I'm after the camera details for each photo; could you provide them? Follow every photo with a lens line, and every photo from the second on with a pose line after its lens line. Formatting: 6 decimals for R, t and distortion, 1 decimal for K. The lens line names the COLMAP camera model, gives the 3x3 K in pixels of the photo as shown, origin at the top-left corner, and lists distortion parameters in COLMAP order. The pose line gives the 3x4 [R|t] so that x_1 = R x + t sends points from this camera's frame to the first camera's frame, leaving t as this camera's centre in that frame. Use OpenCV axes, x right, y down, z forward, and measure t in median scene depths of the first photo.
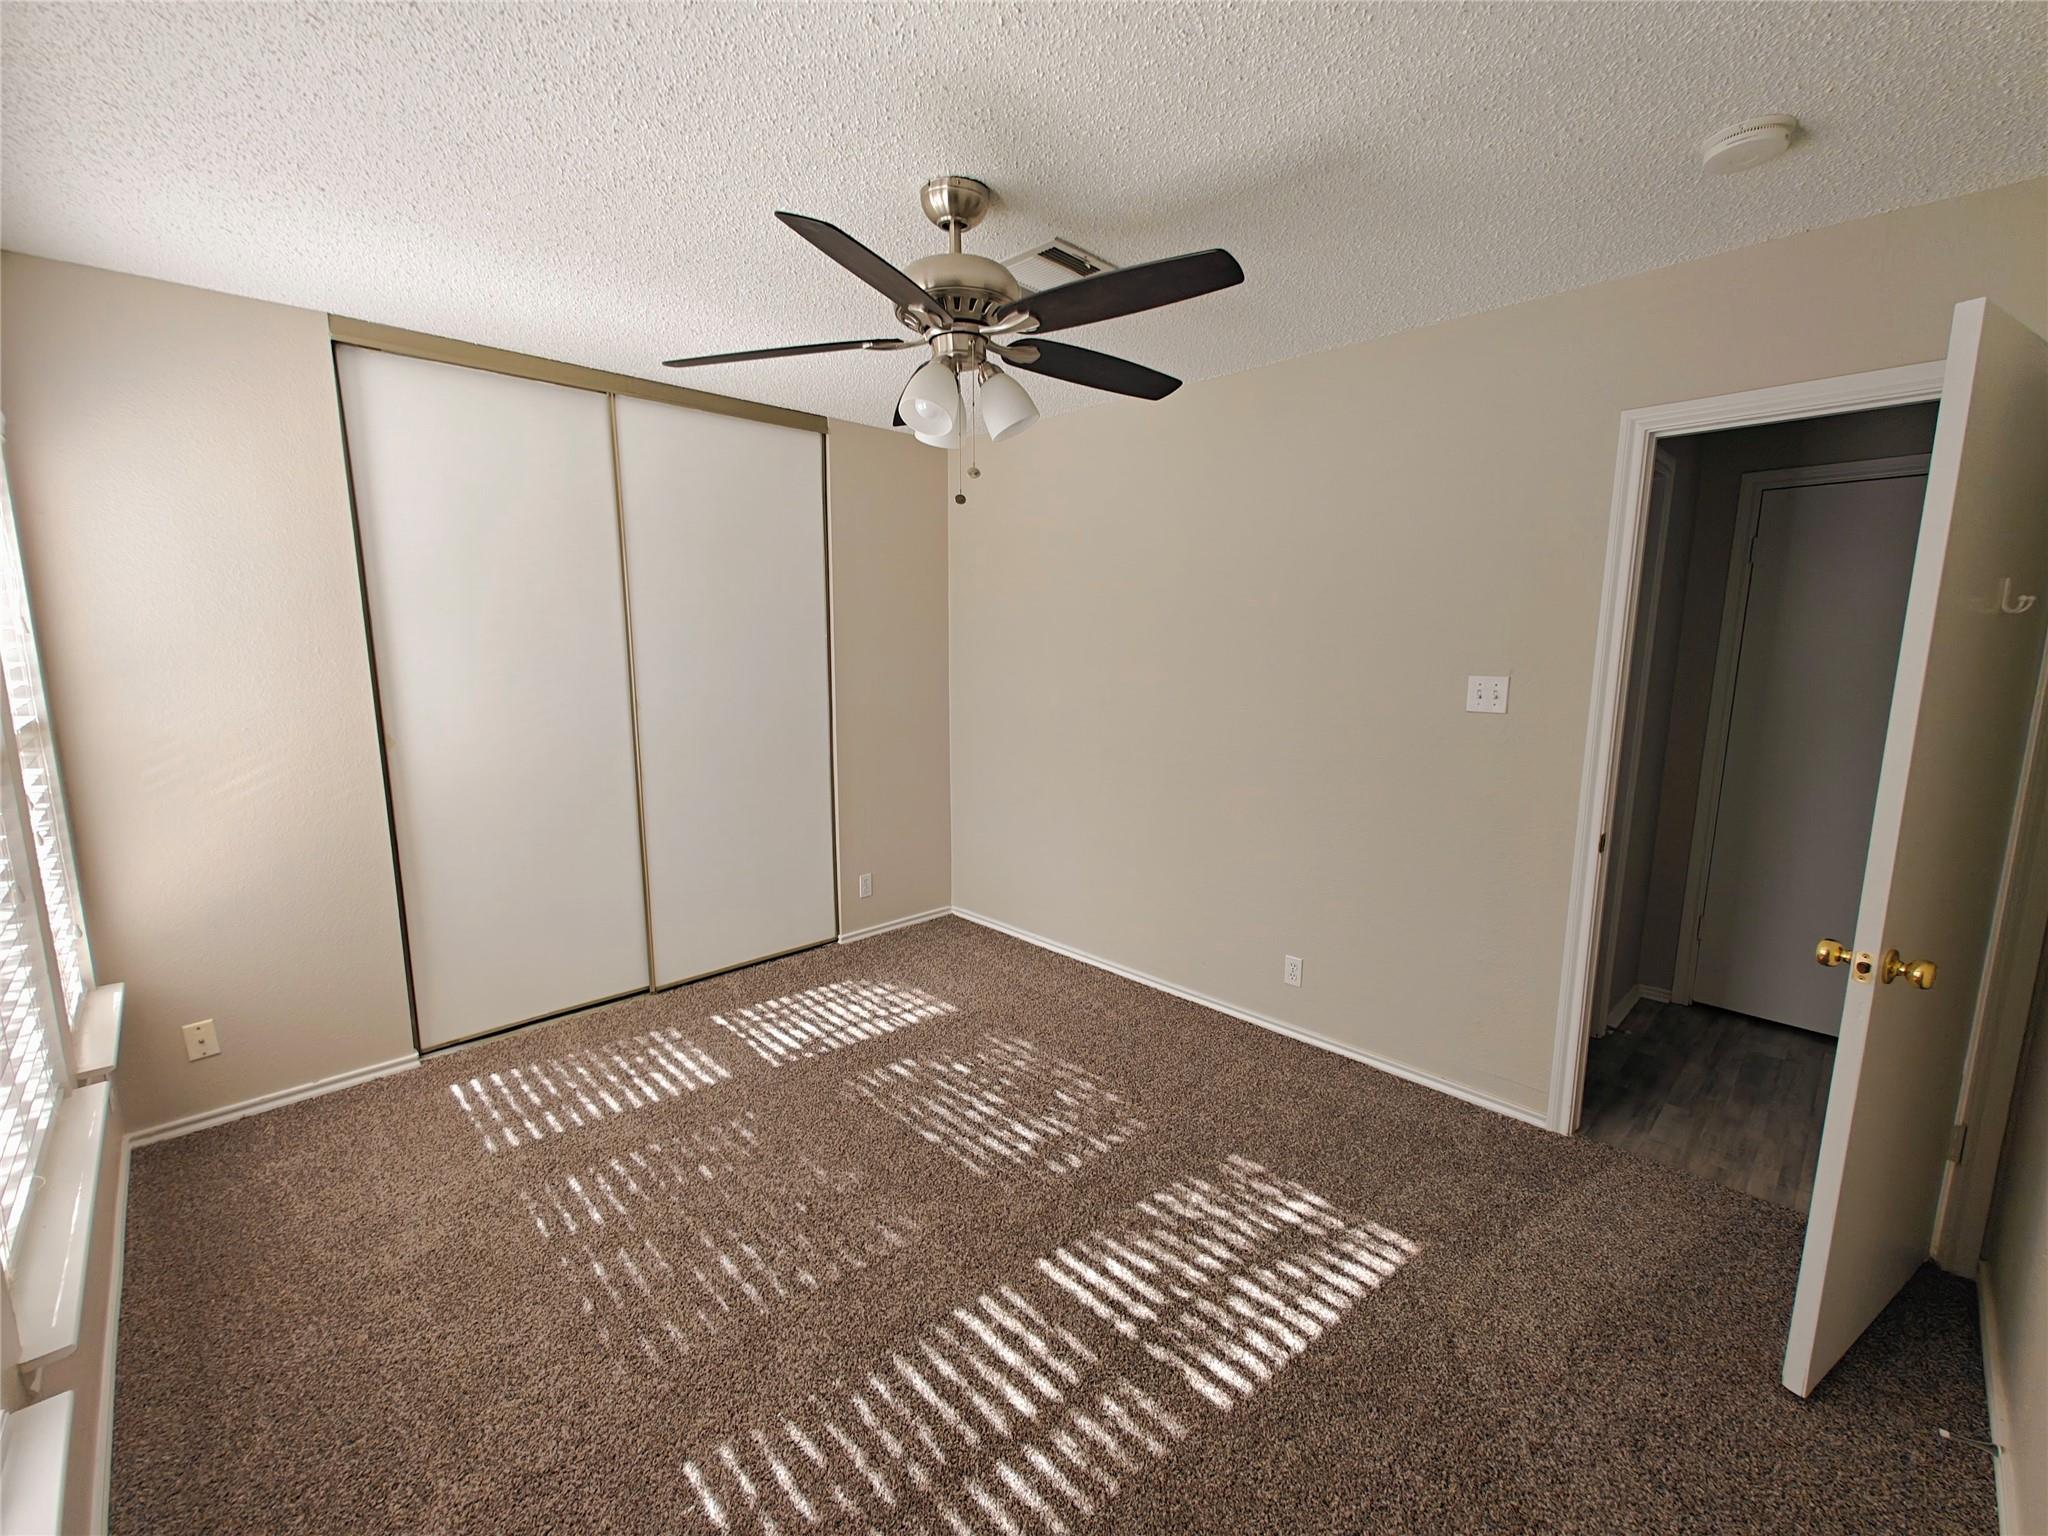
lens RADIAL K [[847.1, 0, 1022.8], [0, 847.1, 780.3], [0, 0, 1]] dist [-0.007747, 0.001032]
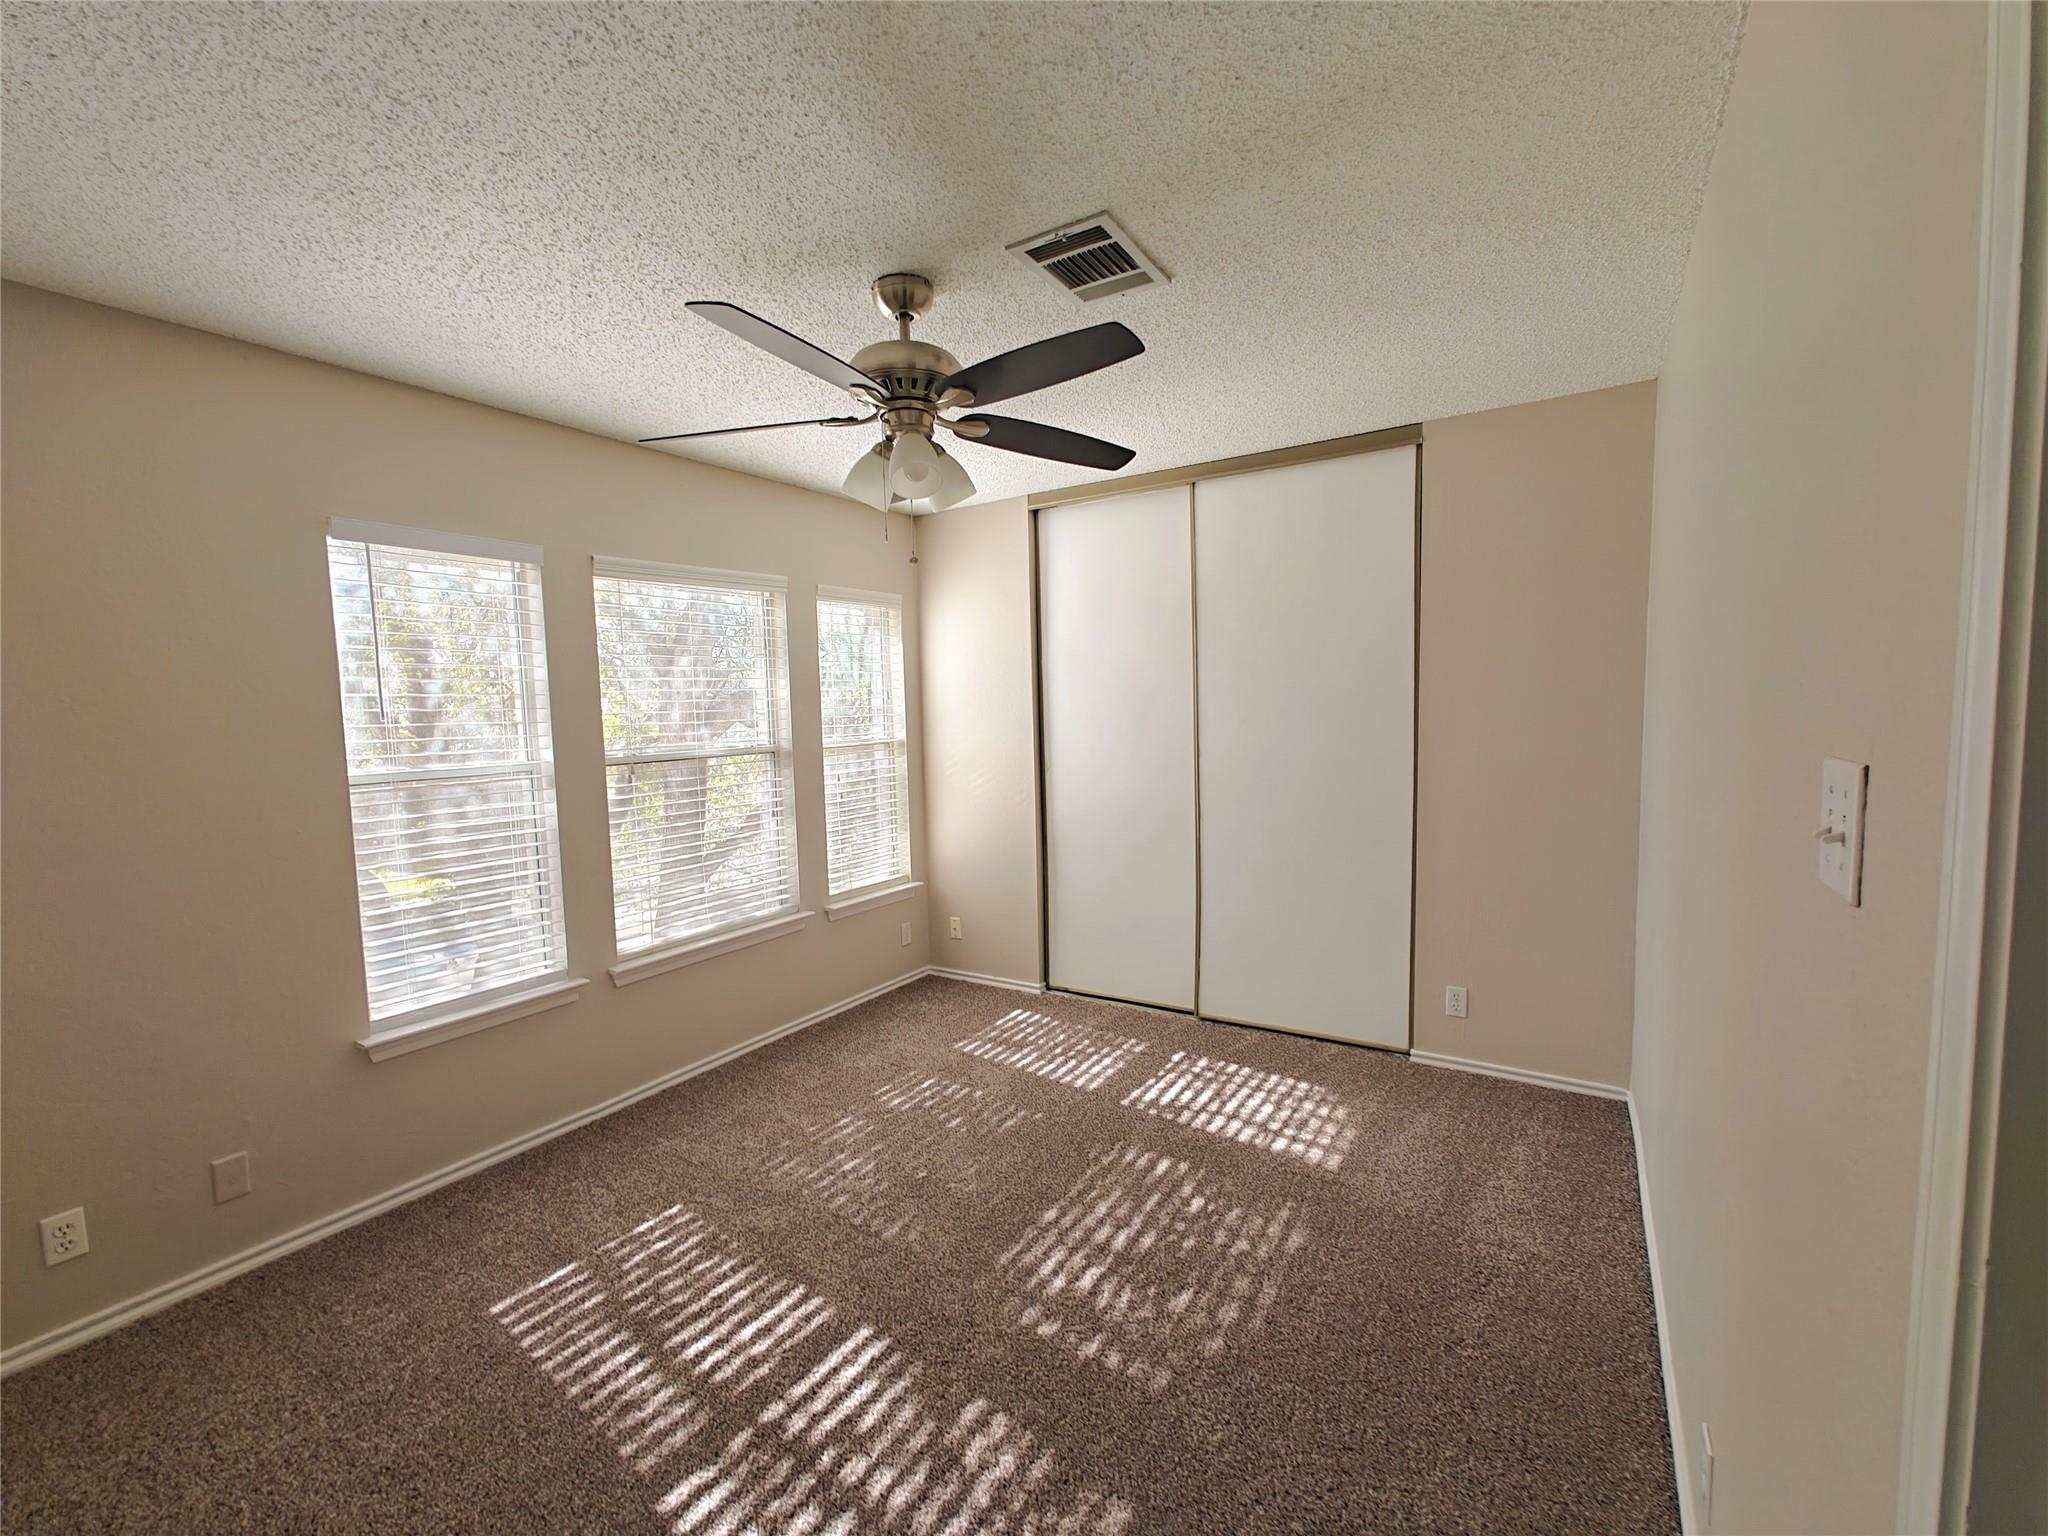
lens RADIAL K [[847.1, 0, 1022.4], [0, 847.1, 768.8], [0, 0, 1]] dist [-0.007747, 0.001032]
pose [[0.228417, 0.056027, -0.971950, 0.715218], [-0.134447, 0.990592, 0.025506, -0.080317], [0.964235, 0.124850, 0.233801, 0.647646]]
